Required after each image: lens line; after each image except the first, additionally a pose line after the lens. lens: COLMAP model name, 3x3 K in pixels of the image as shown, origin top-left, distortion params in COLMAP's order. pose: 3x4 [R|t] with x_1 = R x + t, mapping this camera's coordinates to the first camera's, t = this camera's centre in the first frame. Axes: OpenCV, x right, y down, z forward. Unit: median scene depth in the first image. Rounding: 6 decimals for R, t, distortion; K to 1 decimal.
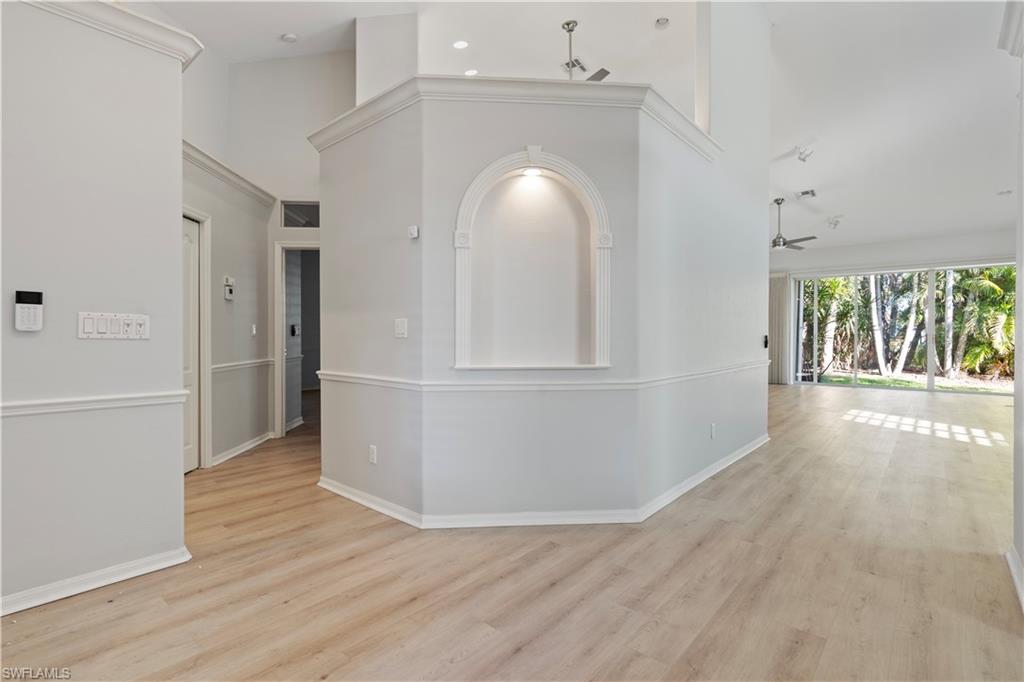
lens RADIAL K [[497.6, 0, 512.0], [0, 497.6, 341.0], [0, 0, 1]] dist [-0.001534, -0.000514]
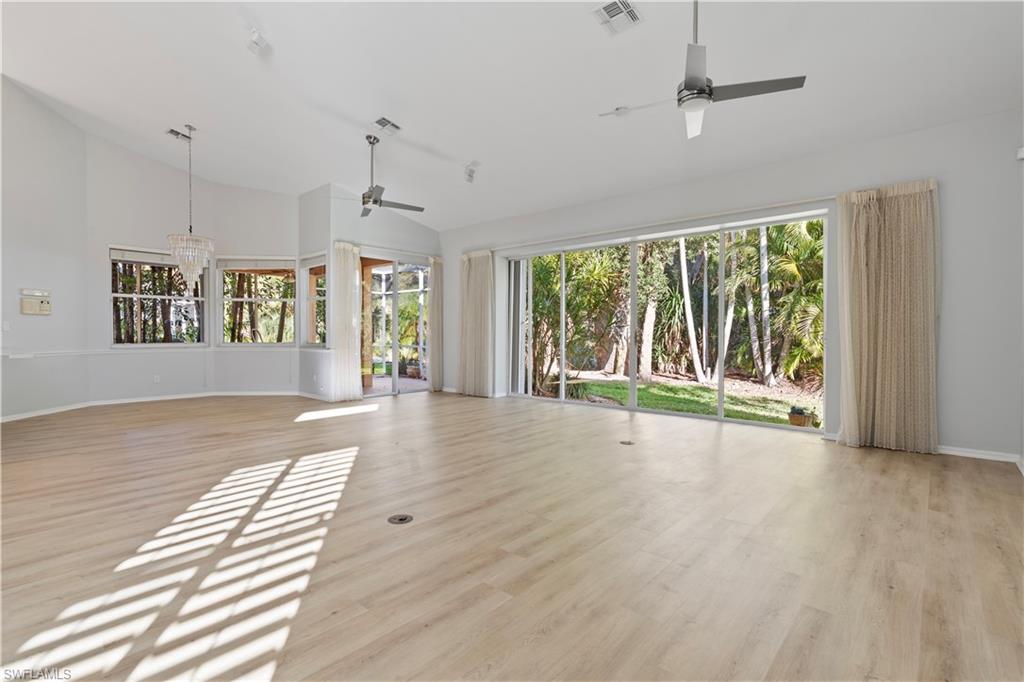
lens RADIAL K [[477.1, 0, 512.0], [0, 477.1, 341.0], [0, 0, 1]] dist [-0.001120, -0.000195]
pose [[0.999613, 0.003238, -0.027621, 0.500990], [-0.003018, 0.999963, 0.008004, -0.003416], [0.027646, -0.007918, 0.999586, 0.227465]]
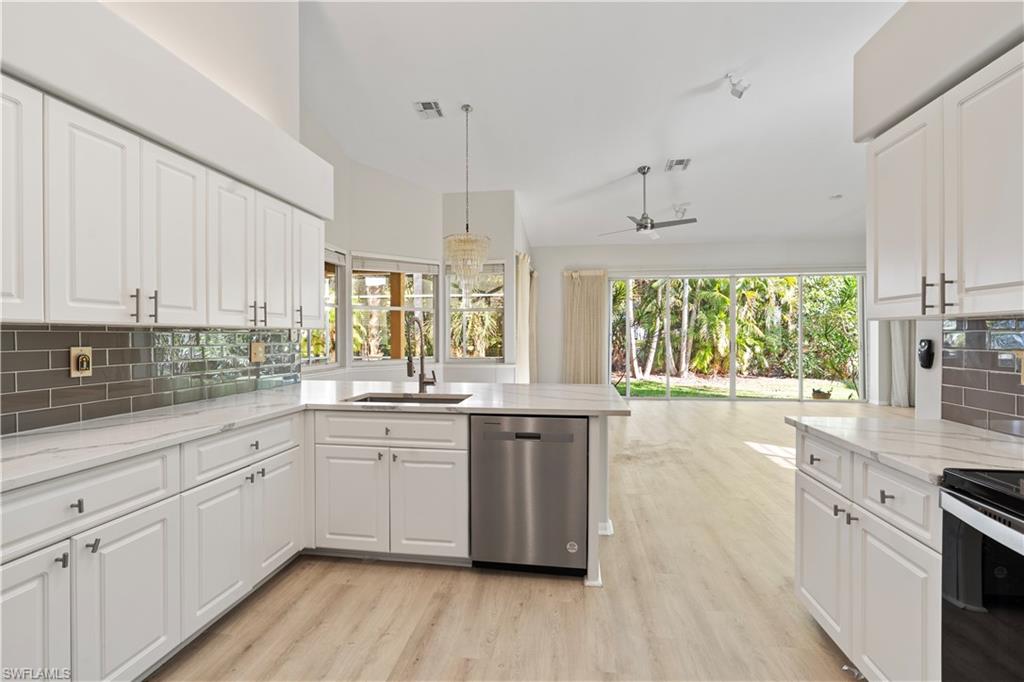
lens RADIAL K [[462.5, 0, 512.0], [0, 462.5, 341.0], [0, 0, 1]] dist [-0.000698, -0.000088]
pose [[0.837169, -0.008756, 0.546874, -0.014578], [0.009376, 0.999955, 0.001657, -0.015206], [-0.546864, 0.003740, 0.837213, 0.346745]]
